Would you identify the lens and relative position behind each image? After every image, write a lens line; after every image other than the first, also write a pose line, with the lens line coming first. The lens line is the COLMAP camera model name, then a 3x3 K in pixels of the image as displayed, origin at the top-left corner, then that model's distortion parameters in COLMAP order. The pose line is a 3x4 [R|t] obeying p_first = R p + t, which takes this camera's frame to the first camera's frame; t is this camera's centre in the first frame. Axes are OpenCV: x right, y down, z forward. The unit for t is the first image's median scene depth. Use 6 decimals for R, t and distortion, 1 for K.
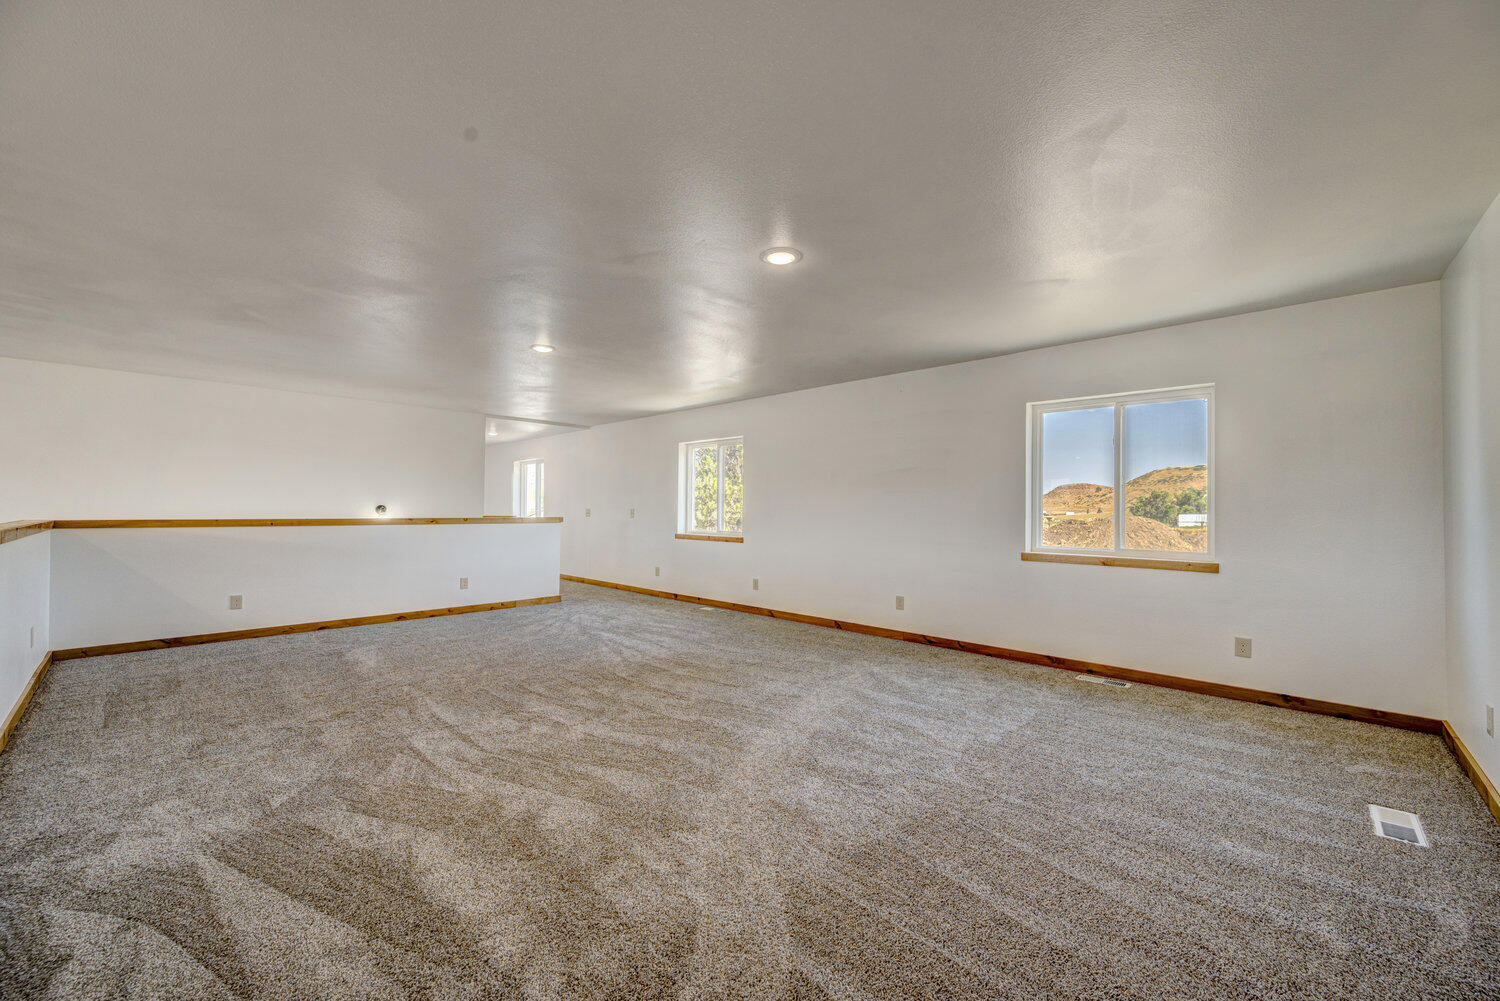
lens RADIAL K [[583.1, 0, 750.3], [0, 583.1, 500.3], [0, 0, 1]] dist [-0.001640, -0.000475]
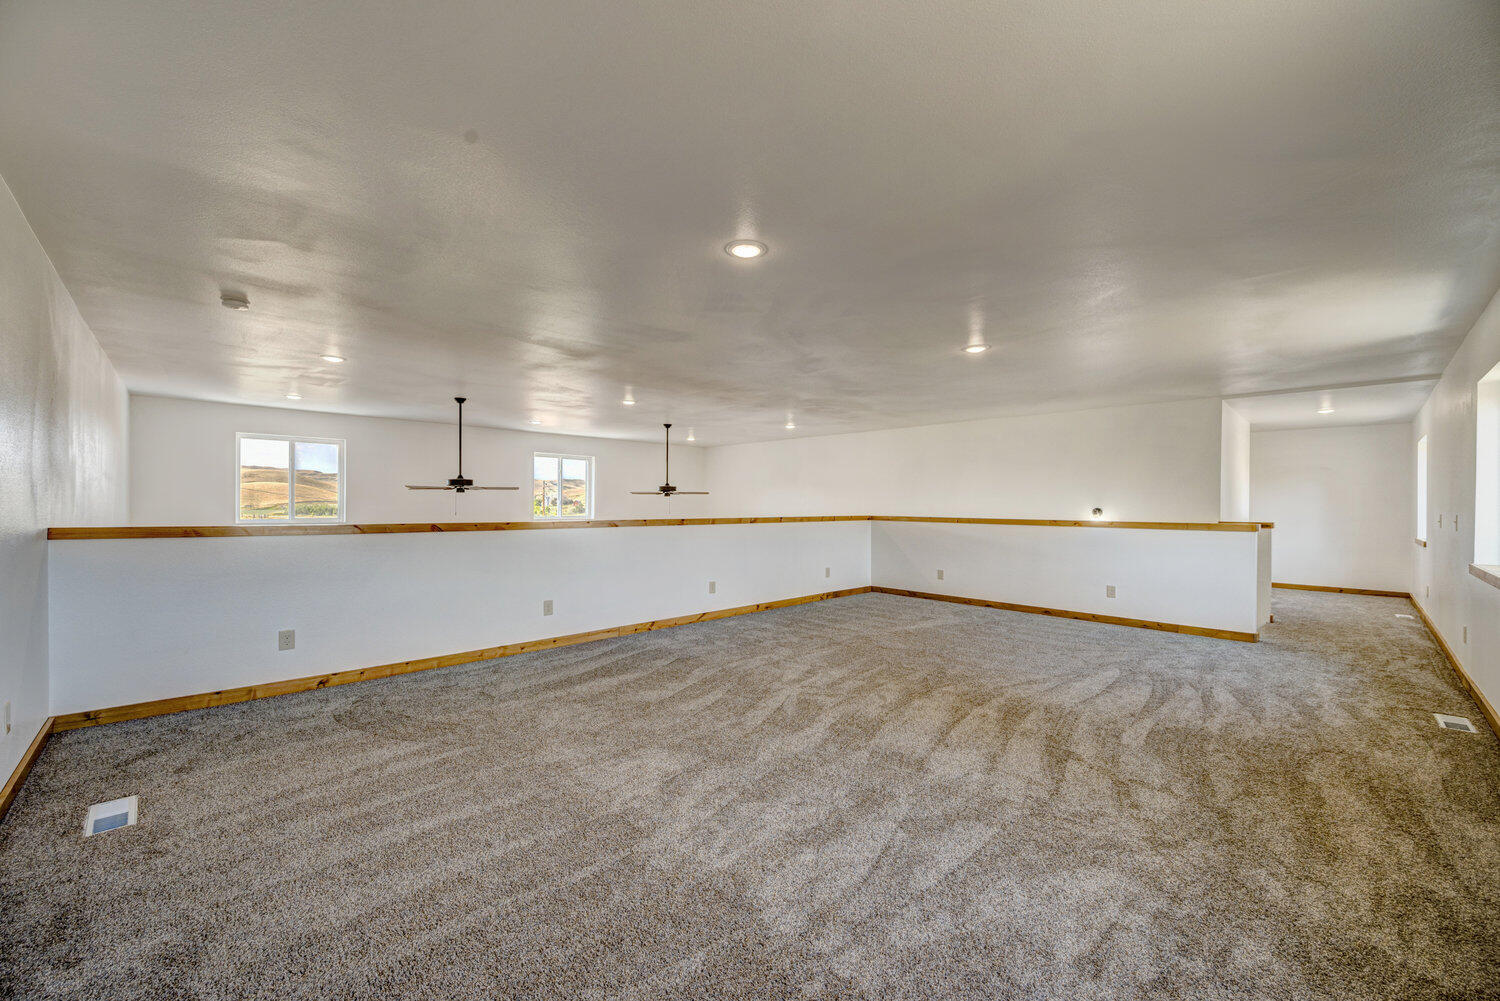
lens RADIAL K [[583.1, 0, 761.9], [0, 583.1, 504.6], [0, 0, 1]] dist [-0.001640, -0.000475]
pose [[-0.024164, -0.008712, -0.999670, 0.704487], [0.005338, 0.999947, -0.008843, 0.014280], [0.999694, -0.005550, -0.024116, 0.726574]]
